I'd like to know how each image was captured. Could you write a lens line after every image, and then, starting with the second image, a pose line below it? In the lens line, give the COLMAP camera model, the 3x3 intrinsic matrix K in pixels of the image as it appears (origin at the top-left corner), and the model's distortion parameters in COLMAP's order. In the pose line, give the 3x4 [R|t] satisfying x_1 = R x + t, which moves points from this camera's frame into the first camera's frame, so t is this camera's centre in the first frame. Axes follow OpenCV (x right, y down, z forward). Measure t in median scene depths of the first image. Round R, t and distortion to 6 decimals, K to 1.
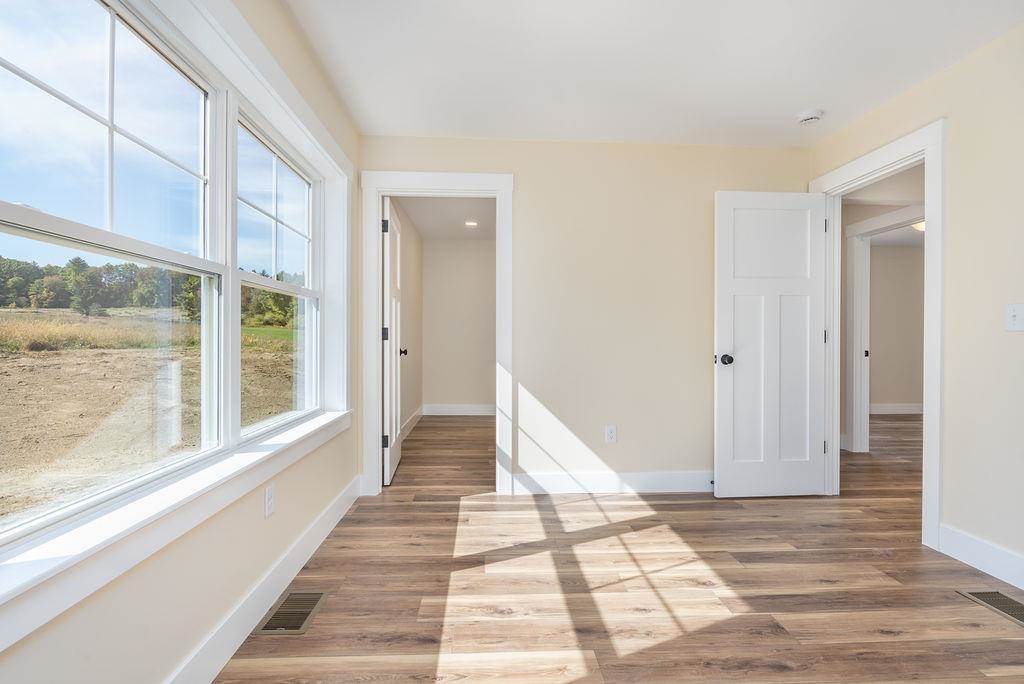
lens RADIAL K [[465.1, 0, 509.1], [0, 465.1, 344.7], [0, 0, 1]] dist [-0.016667, 0.001772]
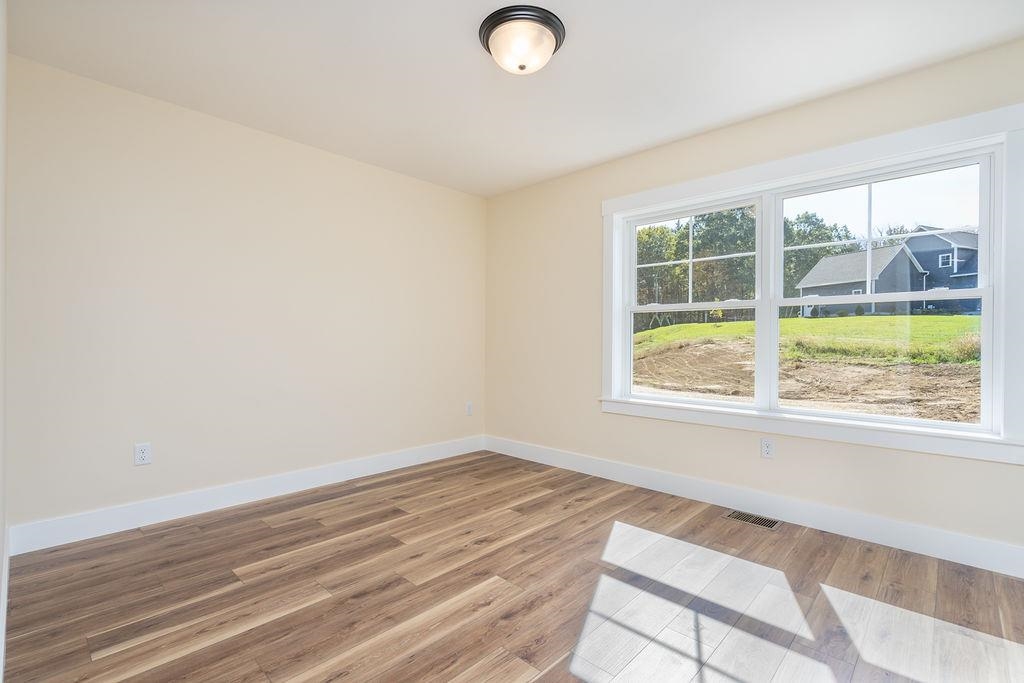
lens RADIAL K [[465.1, 0, 512.2], [0, 465.1, 342.2], [0, 0, 1]] dist [-0.016667, 0.001772]
pose [[-0.720688, -0.003787, -0.693249, 1.239983], [-0.006087, 0.999981, 0.000866, -0.009404], [0.693232, 0.004844, -0.720698, 1.632175]]
